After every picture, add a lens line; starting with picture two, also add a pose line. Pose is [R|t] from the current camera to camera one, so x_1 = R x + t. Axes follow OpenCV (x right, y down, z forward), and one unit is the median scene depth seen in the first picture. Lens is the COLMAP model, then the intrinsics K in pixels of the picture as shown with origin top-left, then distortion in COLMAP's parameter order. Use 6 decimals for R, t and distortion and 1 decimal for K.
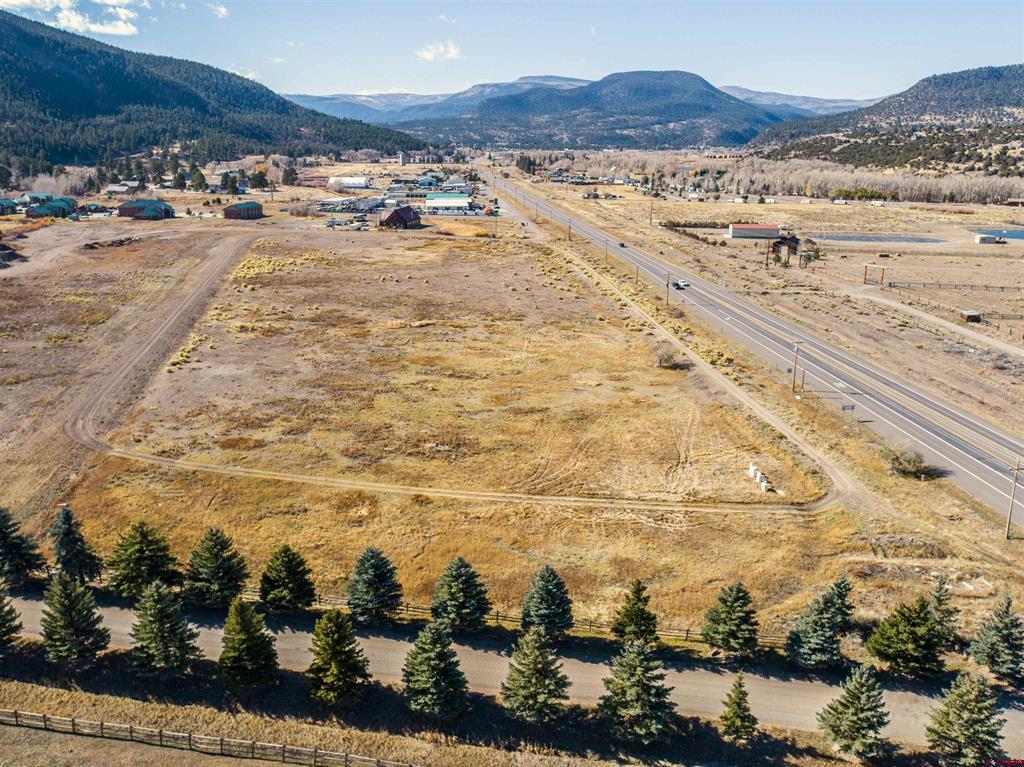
lens RADIAL K [[757.3, 0, 512.0], [0, 757.3, 383.5], [0, 0, 1]] dist [-0.013999, 0.005162]
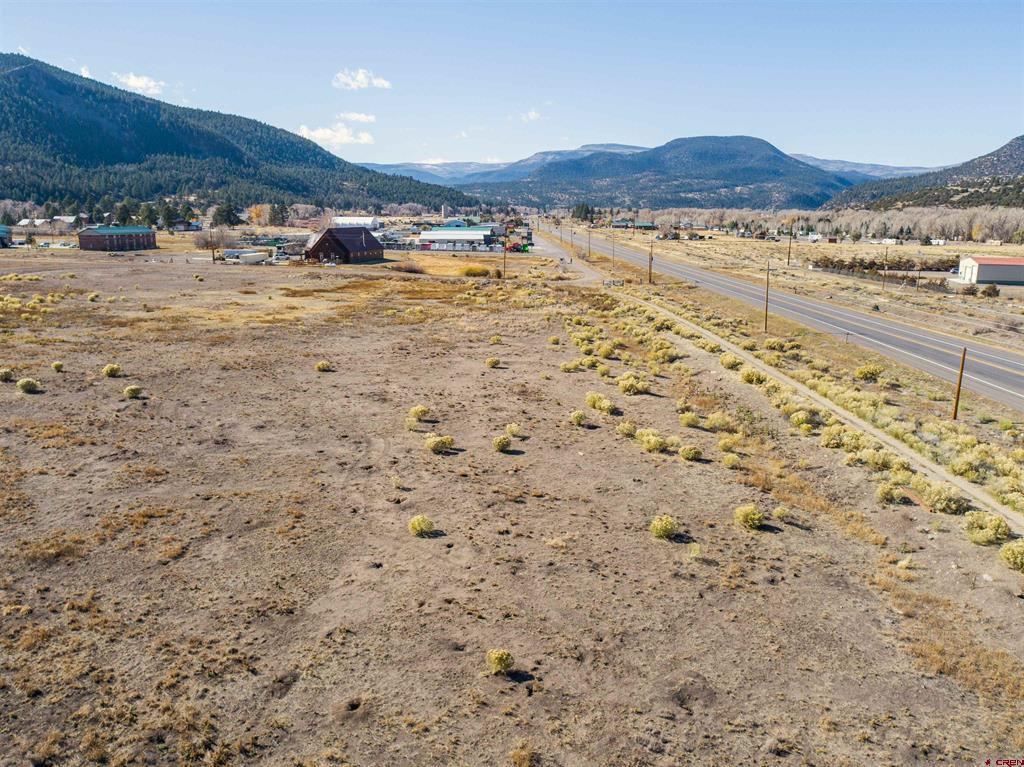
lens RADIAL K [[757.3, 0, 512.0], [0, 757.3, 383.5], [0, 0, 1]] dist [-0.013999, 0.005162]
pose [[0.996857, 0.019501, -0.076783, 0.005493], [-0.025884, 0.996211, -0.083029, -0.017749], [0.074873, 0.084756, 0.993585, 0.110894]]
